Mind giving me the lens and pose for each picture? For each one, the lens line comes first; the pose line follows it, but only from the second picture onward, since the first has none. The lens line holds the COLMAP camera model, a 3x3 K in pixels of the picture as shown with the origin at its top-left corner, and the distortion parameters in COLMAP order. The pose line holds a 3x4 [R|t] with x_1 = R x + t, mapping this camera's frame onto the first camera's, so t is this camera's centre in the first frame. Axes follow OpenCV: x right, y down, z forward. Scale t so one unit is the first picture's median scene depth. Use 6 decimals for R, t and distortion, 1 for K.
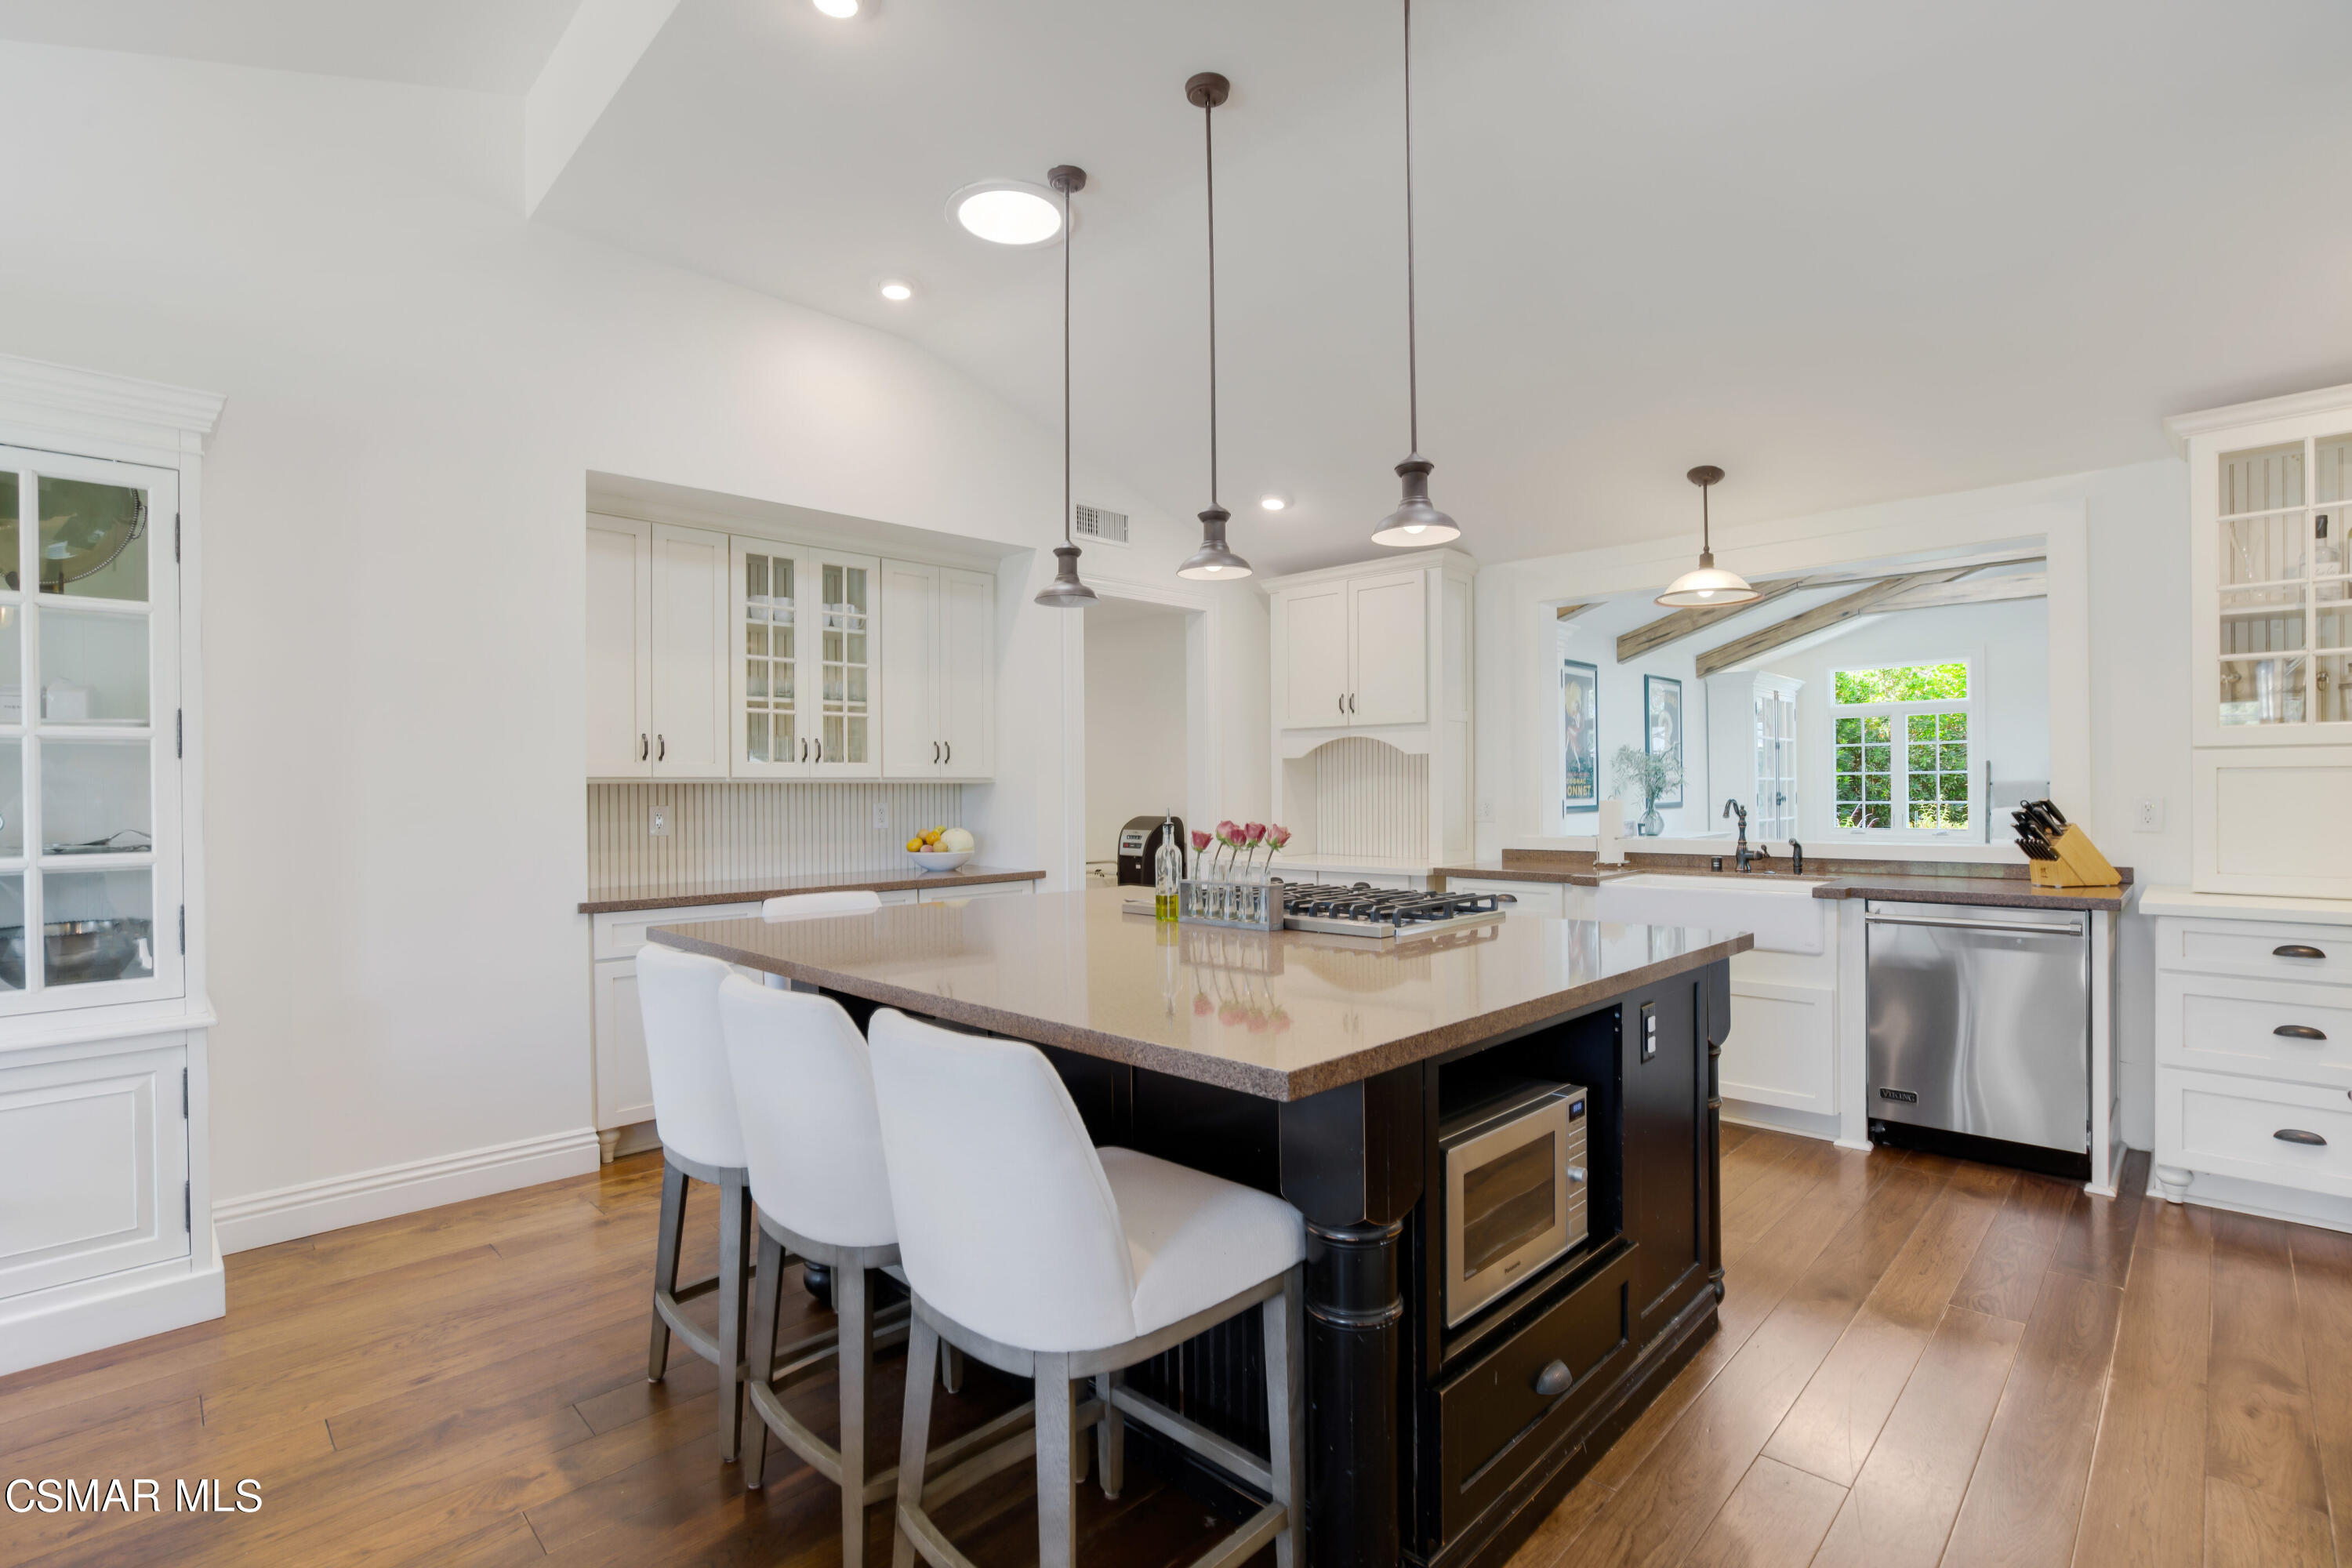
lens RADIAL K [[1087.6, 0, 1176.9], [0, 1087.6, 785.1], [0, 0, 1]] dist [-0.039151, 0.013152]
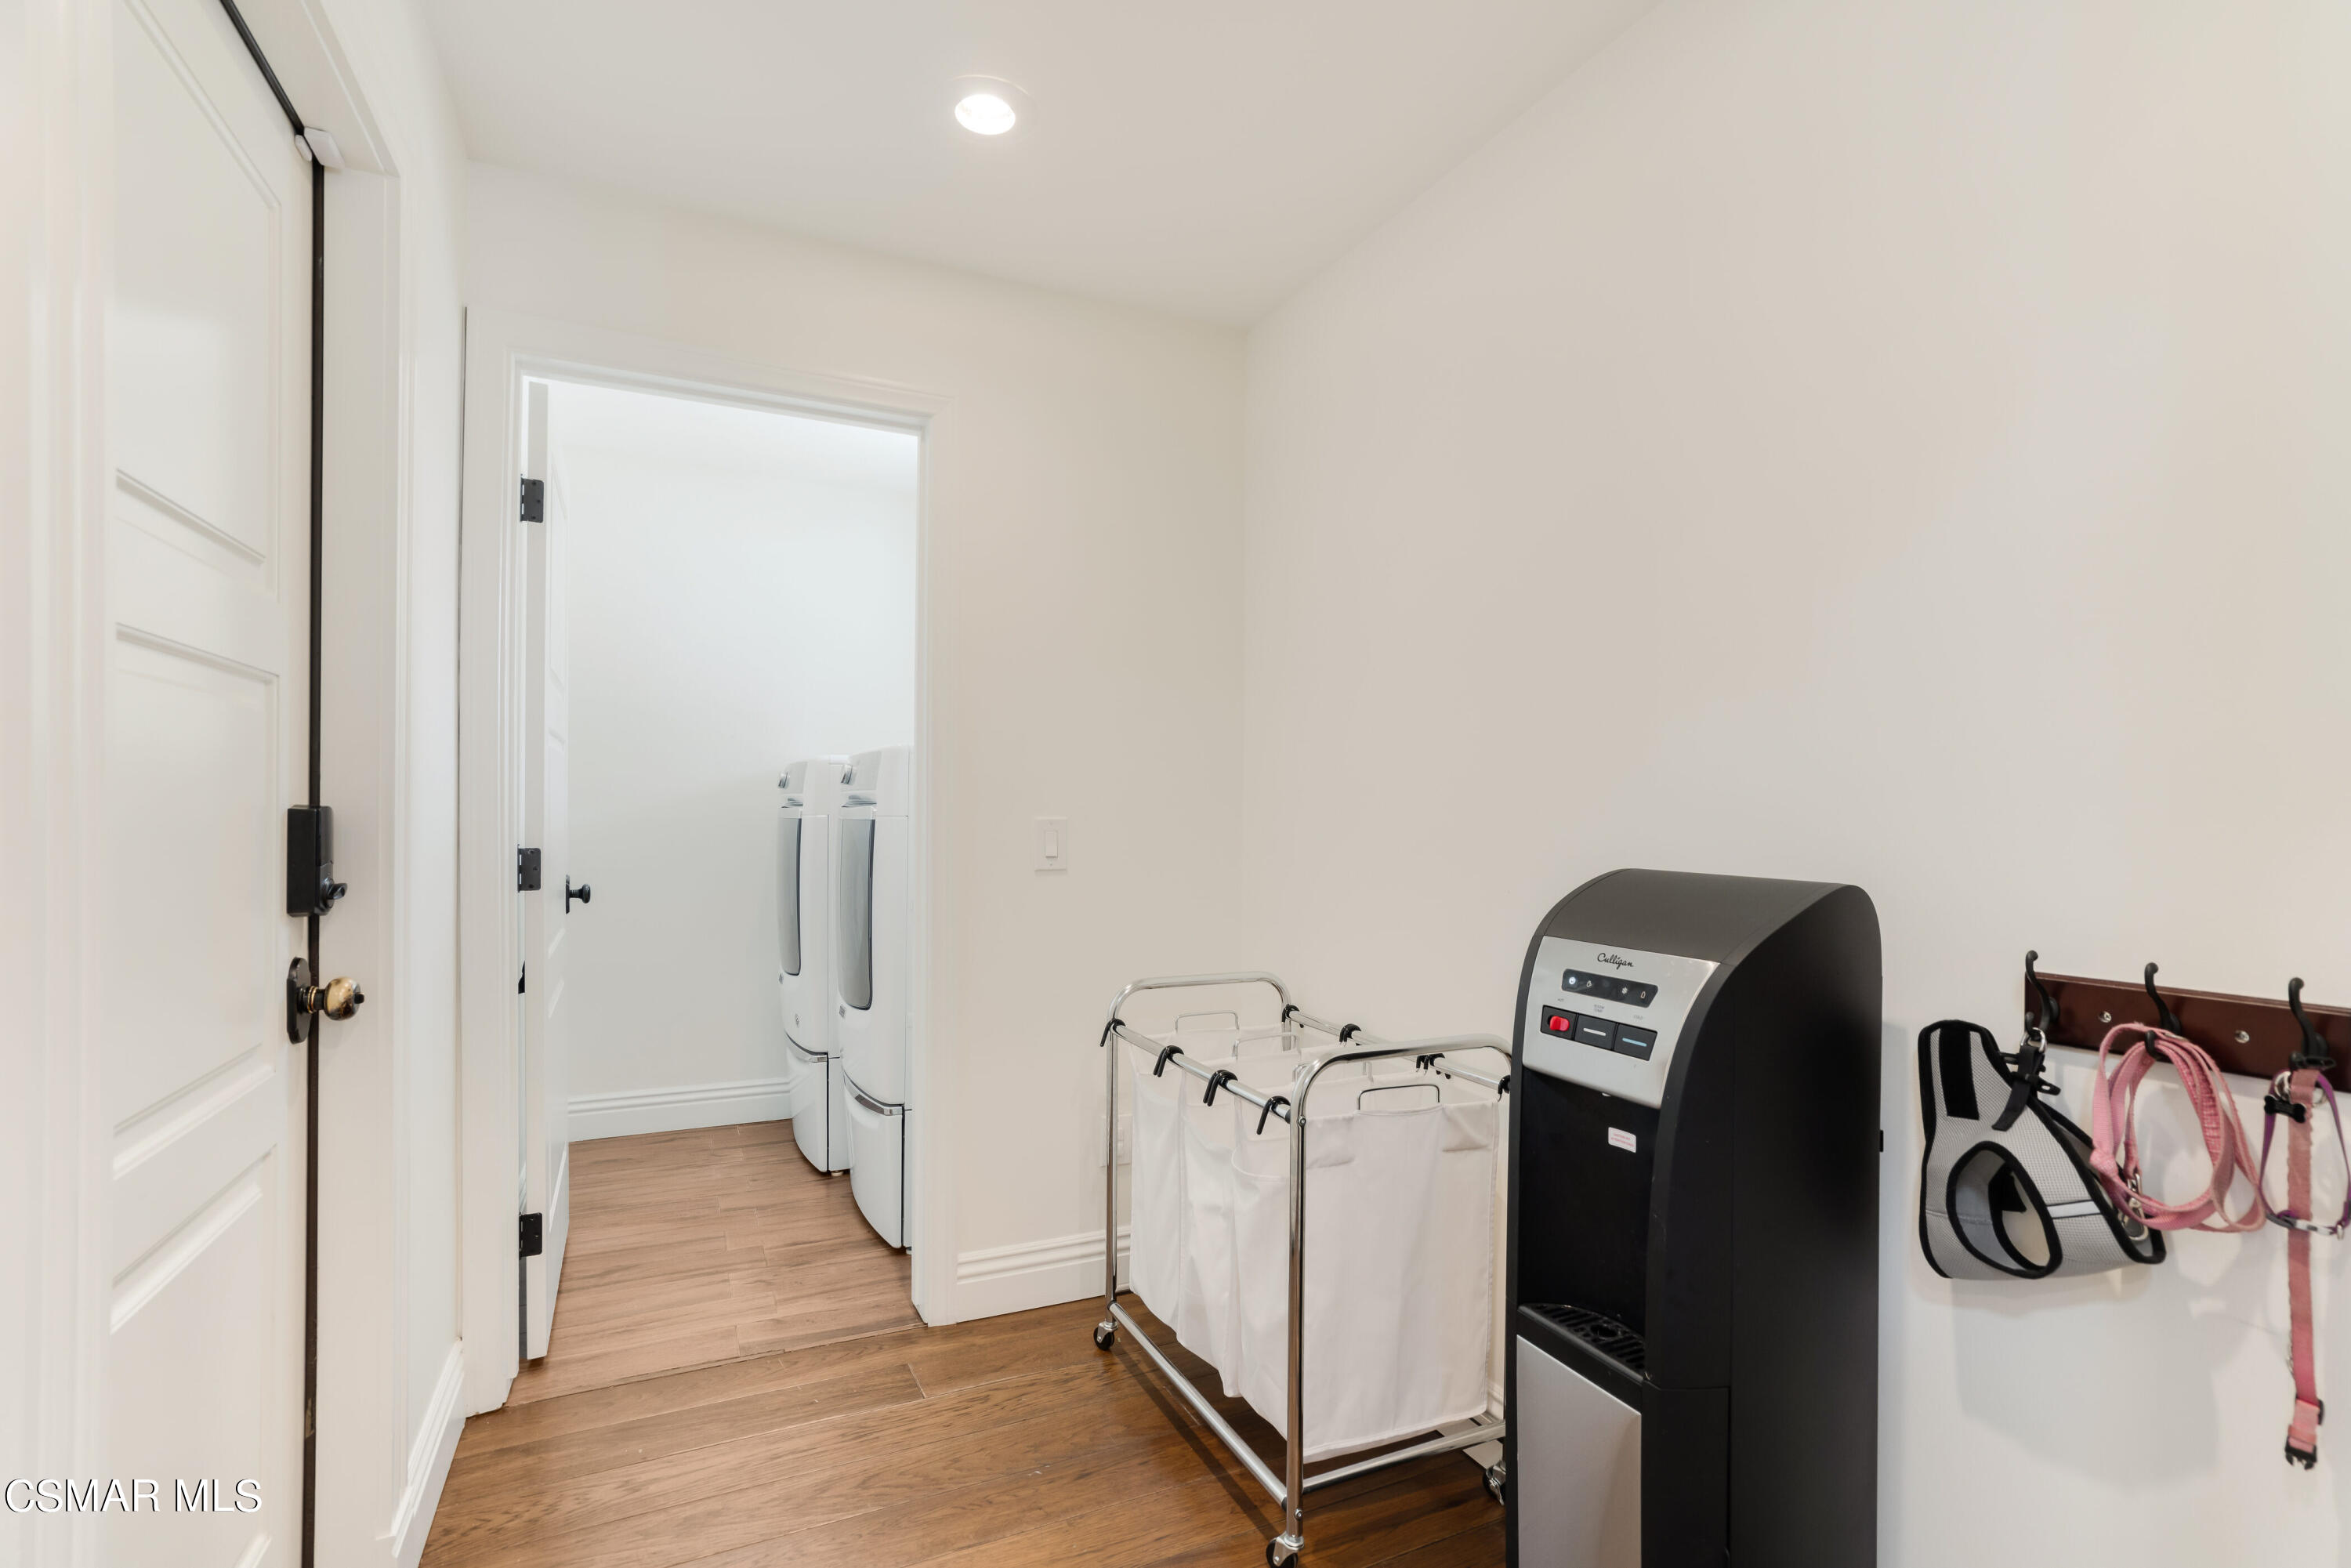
lens RADIAL K [[1087.1, 0, 1166.3], [0, 1087.1, 802.2], [0, 0, 1]] dist [-0.039151, 0.013152]
pose [[0.938008, 0.010579, -0.346452, -0.069591], [-0.009274, 0.999942, 0.005425, 0.026135], [0.346490, -0.001876, 0.938052, 1.225018]]
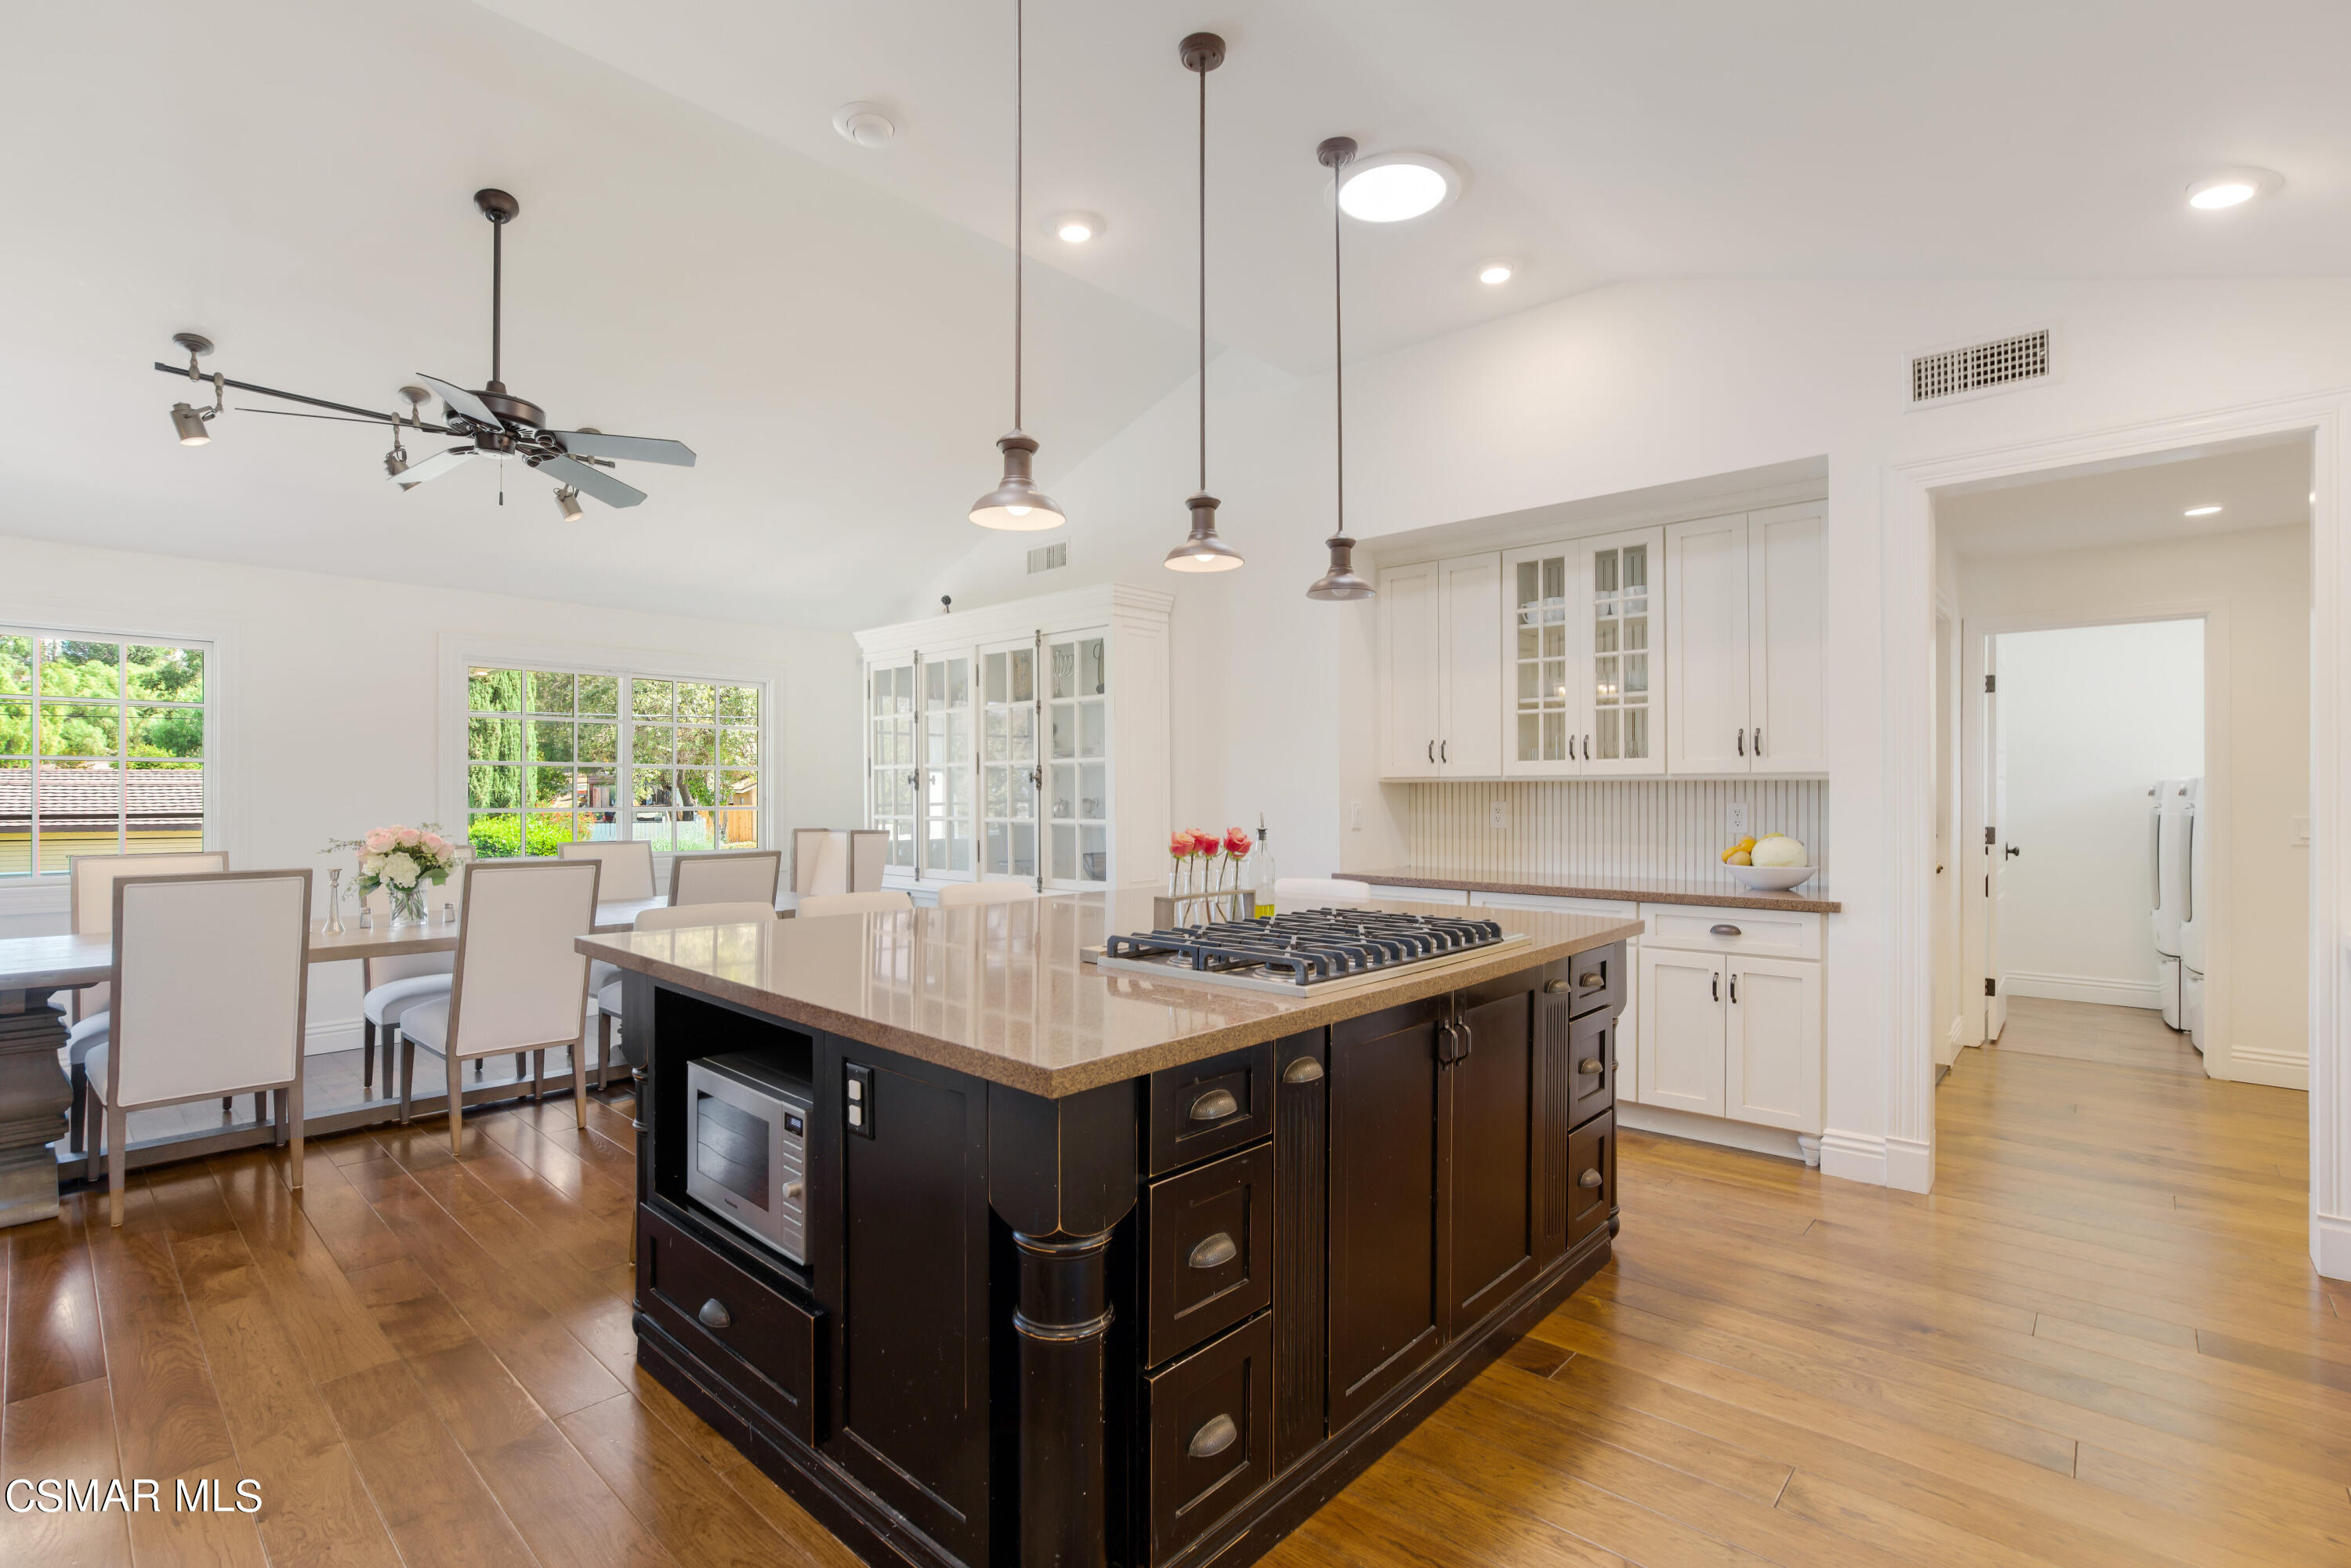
lens RADIAL K [[1087.1, 0, 1176.9], [0, 1087.1, 789.2], [0, 0, 1]] dist [-0.039151, 0.013152]
pose [[0.050647, 0.006151, -0.998698, 0.639463], [0.006766, 0.999956, 0.006502, -0.003380], [0.998694, -0.007086, 0.050603, 0.609399]]
